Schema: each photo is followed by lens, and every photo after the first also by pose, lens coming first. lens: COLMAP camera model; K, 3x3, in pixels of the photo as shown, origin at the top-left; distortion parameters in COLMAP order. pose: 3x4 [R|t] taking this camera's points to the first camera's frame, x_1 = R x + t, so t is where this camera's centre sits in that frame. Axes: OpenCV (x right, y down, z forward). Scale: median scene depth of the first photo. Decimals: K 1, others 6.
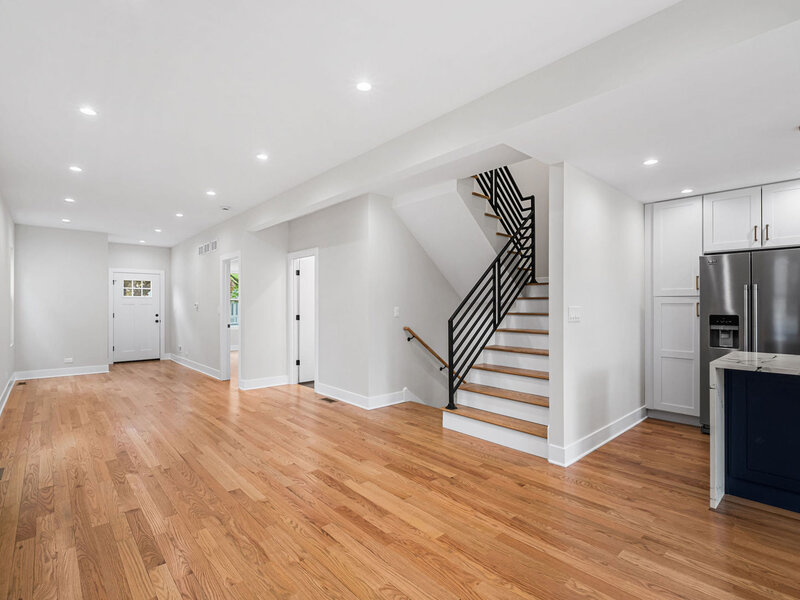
lens RADIAL K [[400.2, 0, 404.1], [0, 400.2, 305.0], [0, 0, 1]] dist [0.000063, -0.007435]
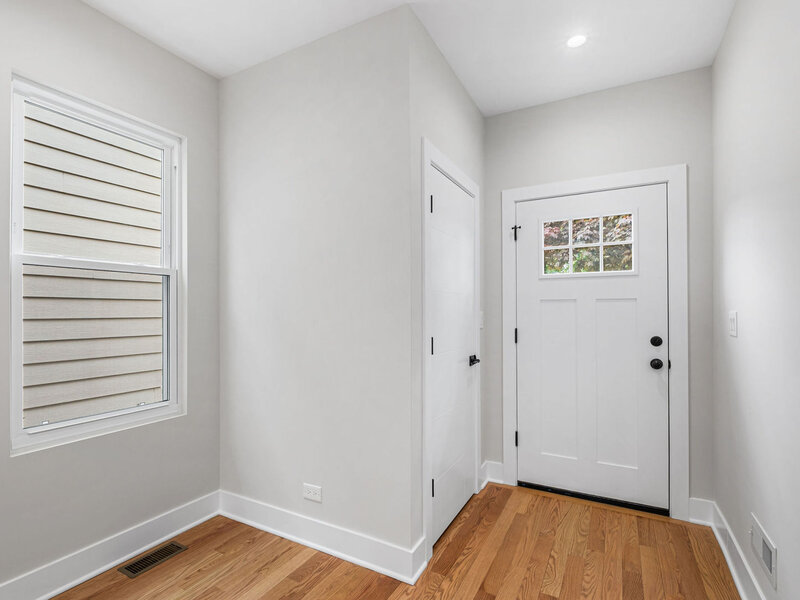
lens RADIAL K [[400.2, 0, 397.6], [0, 400.2, 303.9], [0, 0, 1]] dist [0.000063, -0.007435]
pose [[0.329986, -0.006193, -0.943965, -0.427096], [-0.002889, 0.999967, -0.007570, 0.003324], [0.943981, 0.005225, 0.329958, 0.754279]]
